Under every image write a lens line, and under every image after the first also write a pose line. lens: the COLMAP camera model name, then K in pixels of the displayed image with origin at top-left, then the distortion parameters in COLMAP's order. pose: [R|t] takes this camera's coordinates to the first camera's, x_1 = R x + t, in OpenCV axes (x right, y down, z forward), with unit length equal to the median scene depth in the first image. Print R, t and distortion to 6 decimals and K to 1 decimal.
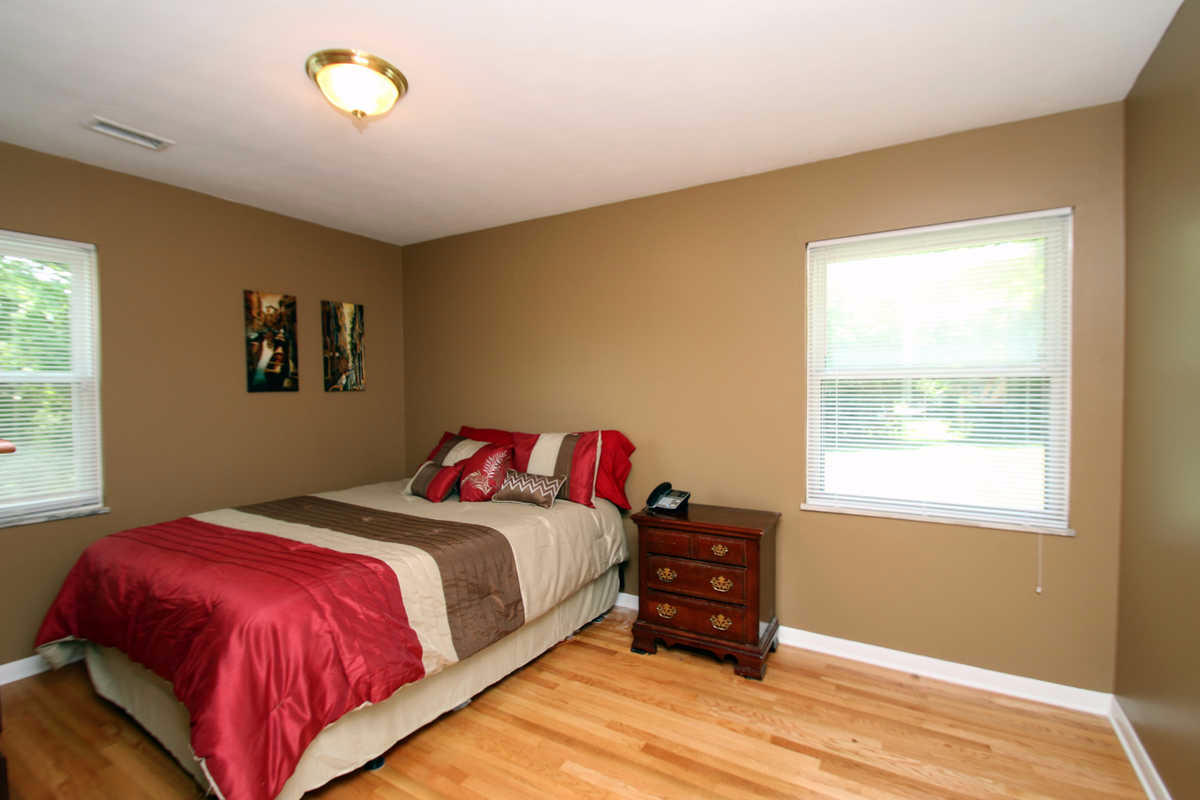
lens RADIAL K [[555.8, 0, 600.0], [0, 555.8, 400.0], [0, 0, 1]] dist [0.000704, 0.000006]
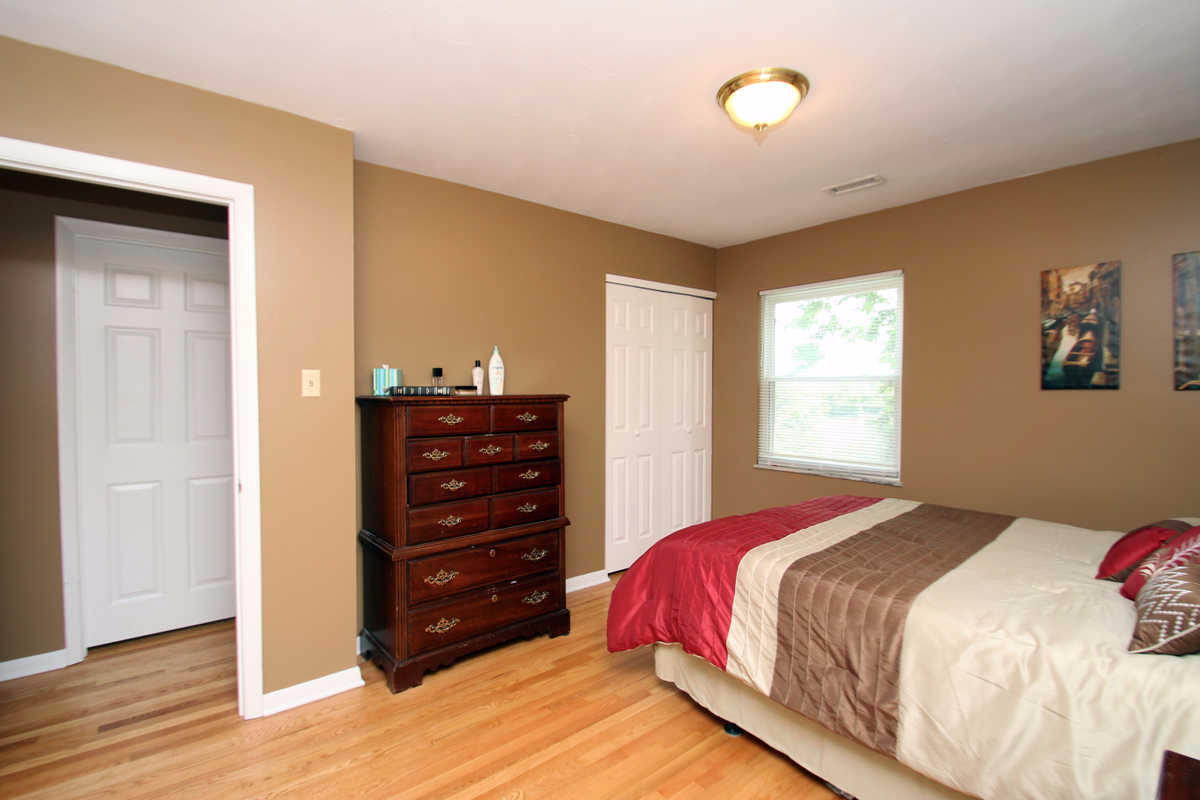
lens RADIAL K [[555.8, 0, 600.0], [0, 555.8, 400.0], [0, 0, 1]] dist [0.000704, 0.000006]
pose [[-0.321056, 0.024347, -0.946747, 0.393938], [-0.019331, 0.999293, 0.032253, -0.012341], [0.946863, 0.028657, -0.320359, 0.615747]]
